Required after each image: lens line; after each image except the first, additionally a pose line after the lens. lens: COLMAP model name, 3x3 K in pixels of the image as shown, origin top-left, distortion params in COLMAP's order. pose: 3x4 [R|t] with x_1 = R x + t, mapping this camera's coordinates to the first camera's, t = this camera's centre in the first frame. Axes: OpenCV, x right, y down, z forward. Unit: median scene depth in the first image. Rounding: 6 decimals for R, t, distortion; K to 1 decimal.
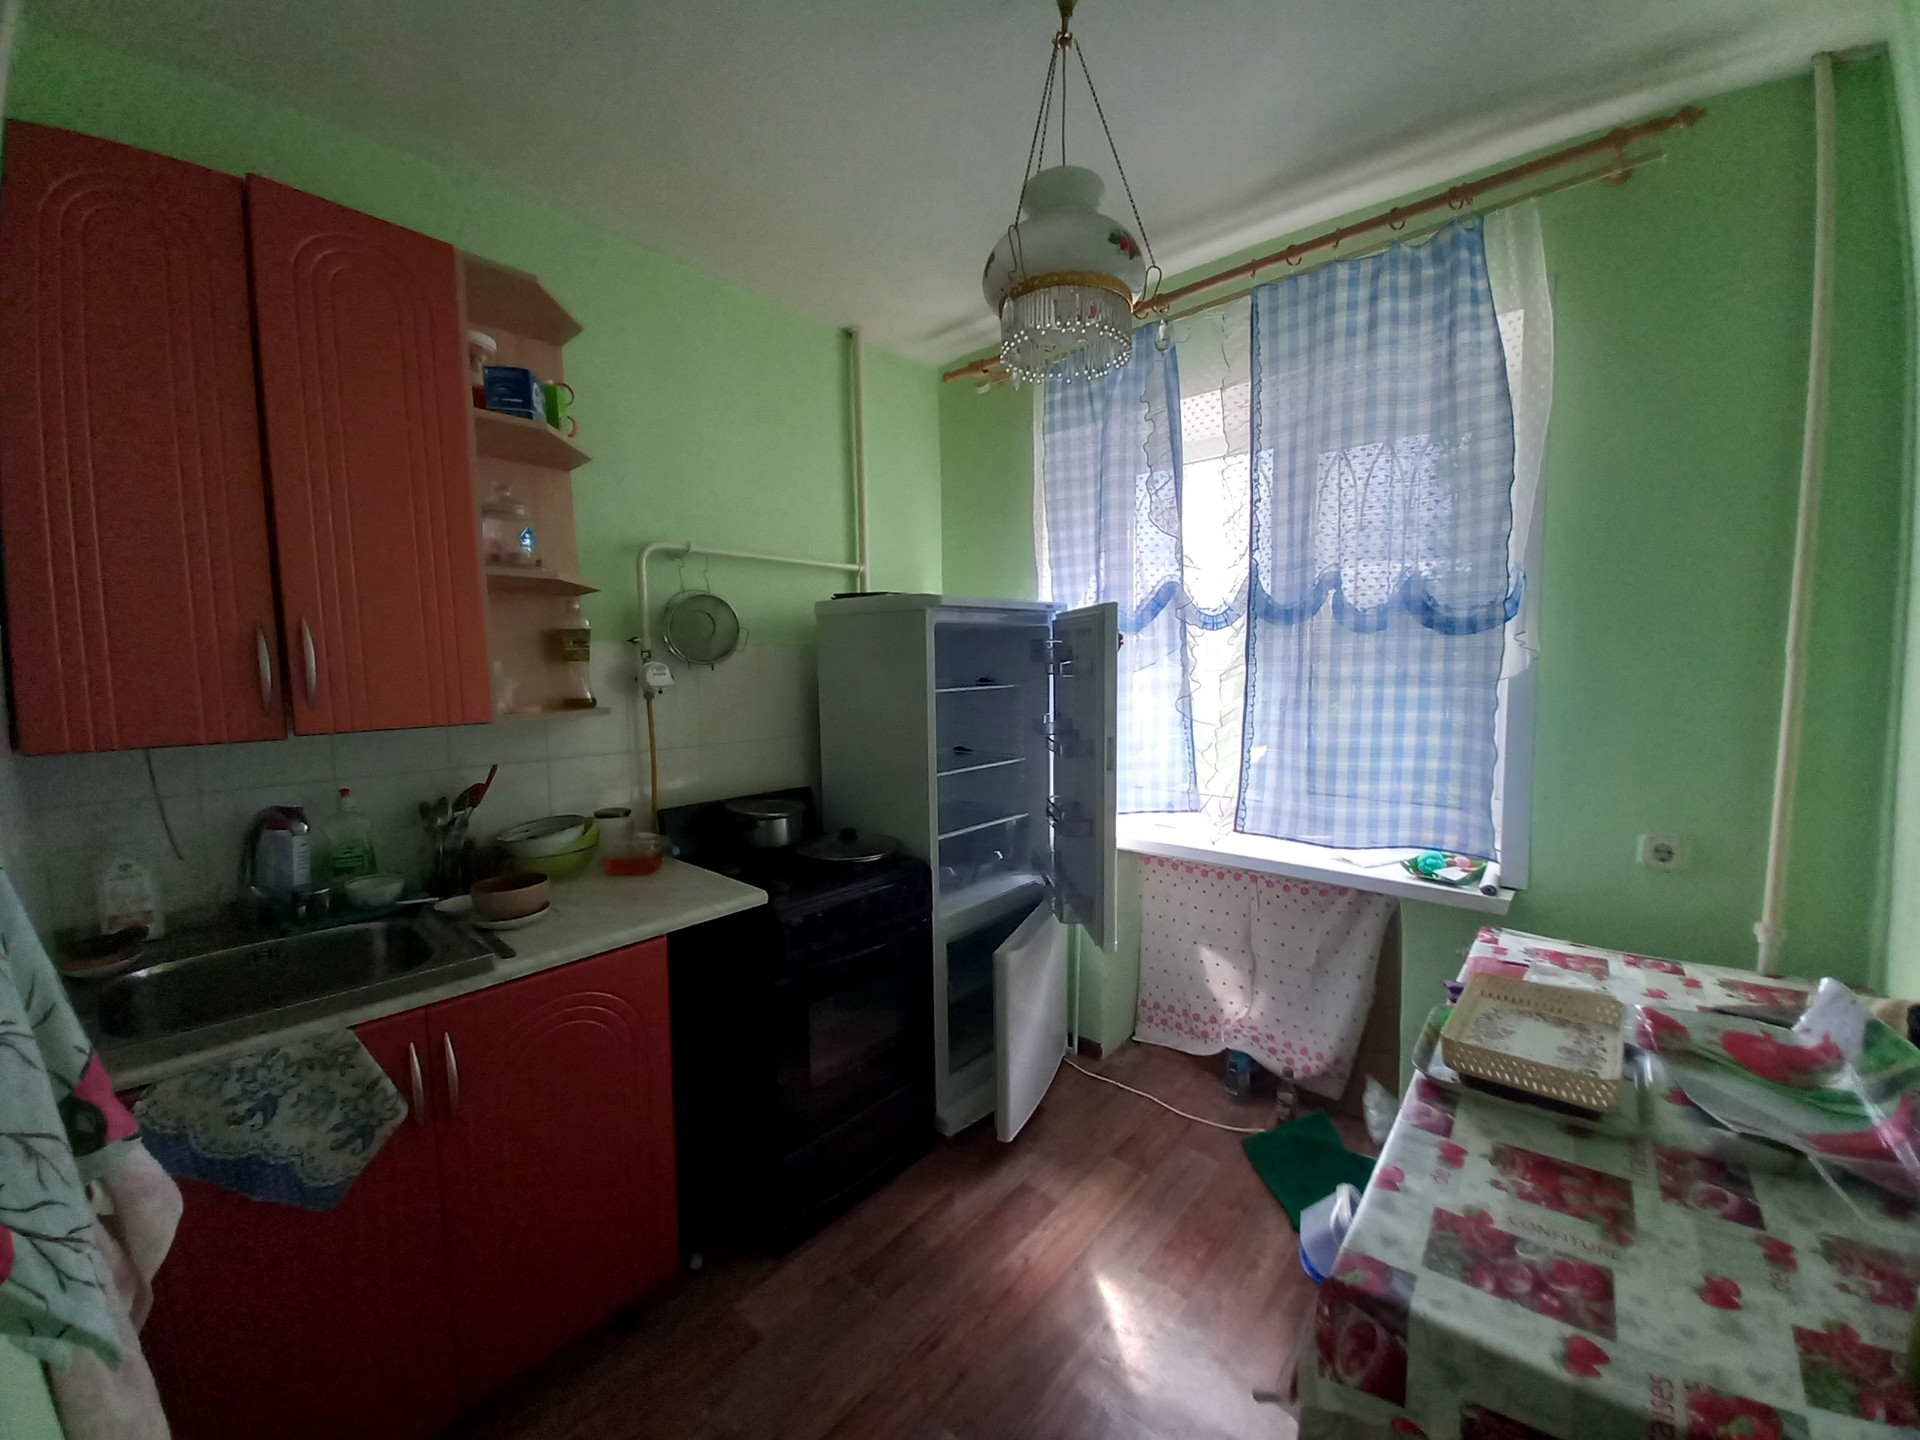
lens RADIAL K [[759.0, 0, 984.9], [0, 759.0, 727.9], [0, 0, 1]] dist [0.013688, -0.013458]
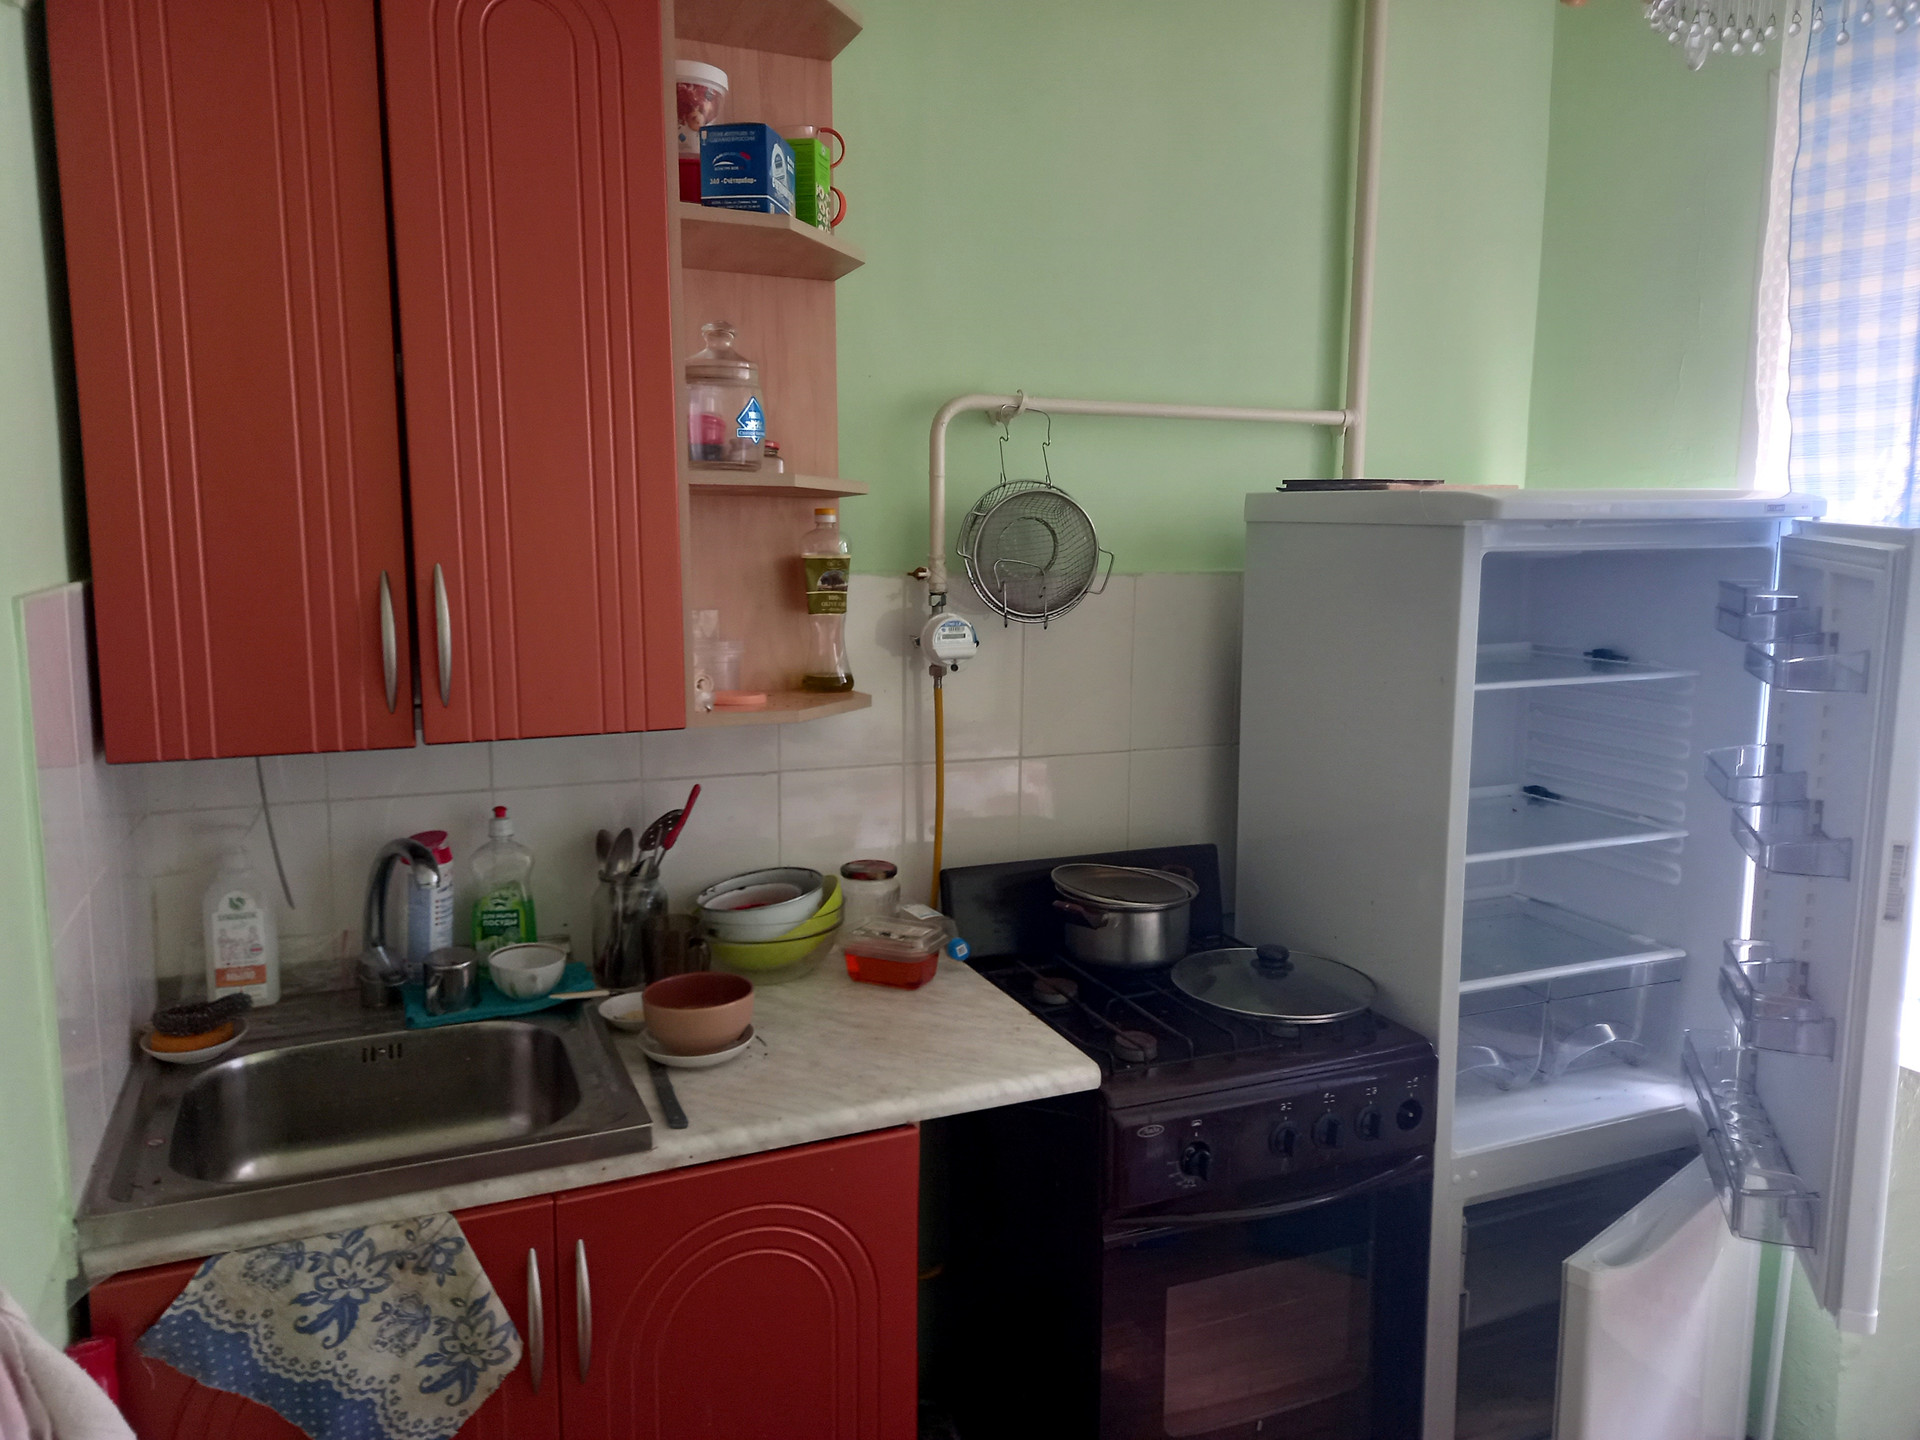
lens RADIAL K [[1408.1, 0, 960.0], [0, 1408.1, 720.0], [0, 0, 1]] dist [0.060660, -0.043969]
pose [[0.899988, 0.077139, -0.429036, 0.034092], [-0.055252, 0.996467, 0.063259, -0.087135], [0.432400, -0.033227, 0.901070, 0.064669]]
